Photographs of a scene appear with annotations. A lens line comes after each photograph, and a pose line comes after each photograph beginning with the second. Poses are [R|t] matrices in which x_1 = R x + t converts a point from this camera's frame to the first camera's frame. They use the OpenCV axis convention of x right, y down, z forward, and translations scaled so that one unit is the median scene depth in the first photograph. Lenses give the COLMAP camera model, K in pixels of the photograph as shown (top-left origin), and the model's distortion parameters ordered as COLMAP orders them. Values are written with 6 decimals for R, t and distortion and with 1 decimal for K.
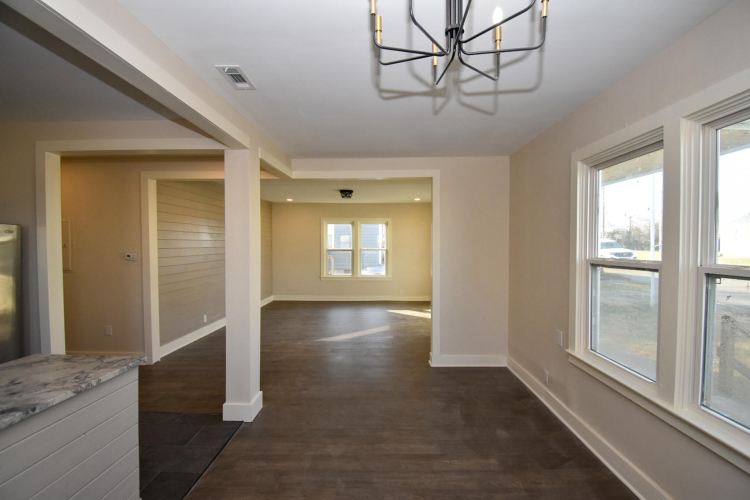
lens RADIAL K [[332.2, 0, 379.4], [0, 332.2, 249.1], [0, 0, 1]] dist [0.012114, -0.019658]
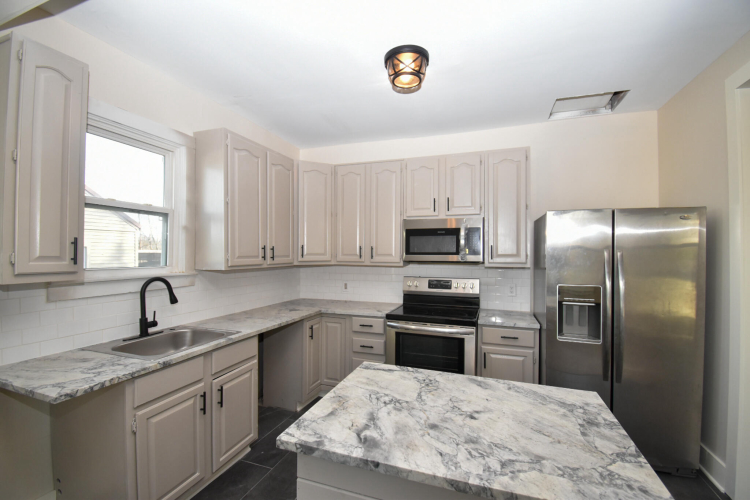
lens RADIAL K [[332.2, 0, 377.5], [0, 332.2, 249.4], [0, 0, 1]] dist [0.012114, -0.019658]
pose [[-0.310689, -0.013369, -0.950418, -0.350520], [-0.012646, 0.999871, -0.009931, 0.060063], [0.950427, 0.008934, -0.310818, 0.976801]]
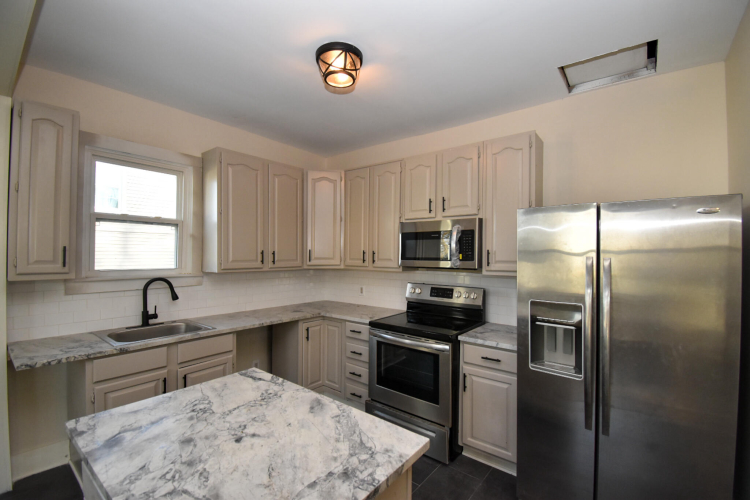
lens RADIAL K [[332.2, 0, 378.5], [0, 332.2, 250.7], [0, 0, 1]] dist [0.012114, -0.019658]
pose [[-0.604419, -0.015568, -0.796514, -0.713096], [-0.015973, 0.999845, -0.007422, 0.034511], [0.796506, 0.008237, -0.604574, 1.545237]]
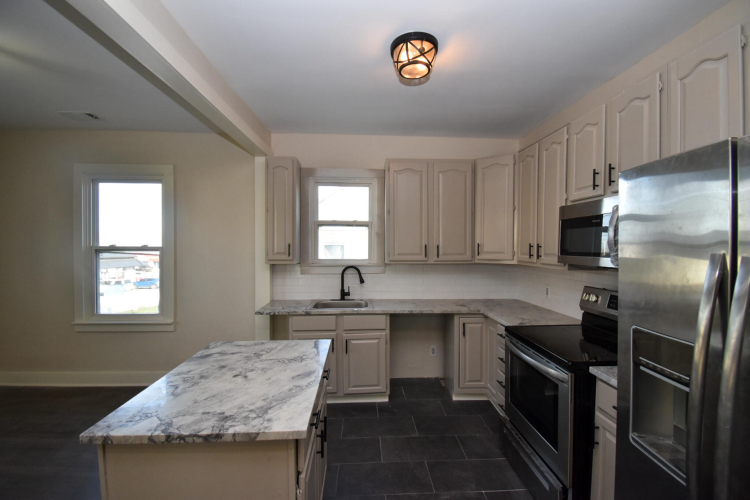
lens RADIAL K [[332.2, 0, 379.9], [0, 332.2, 251.3], [0, 0, 1]] dist [0.012114, -0.019658]
pose [[-0.997194, -0.004745, -0.074711, -1.389410], [-0.006497, 0.999709, 0.023229, 0.024515], [0.074579, 0.023649, -0.996935, 1.895836]]
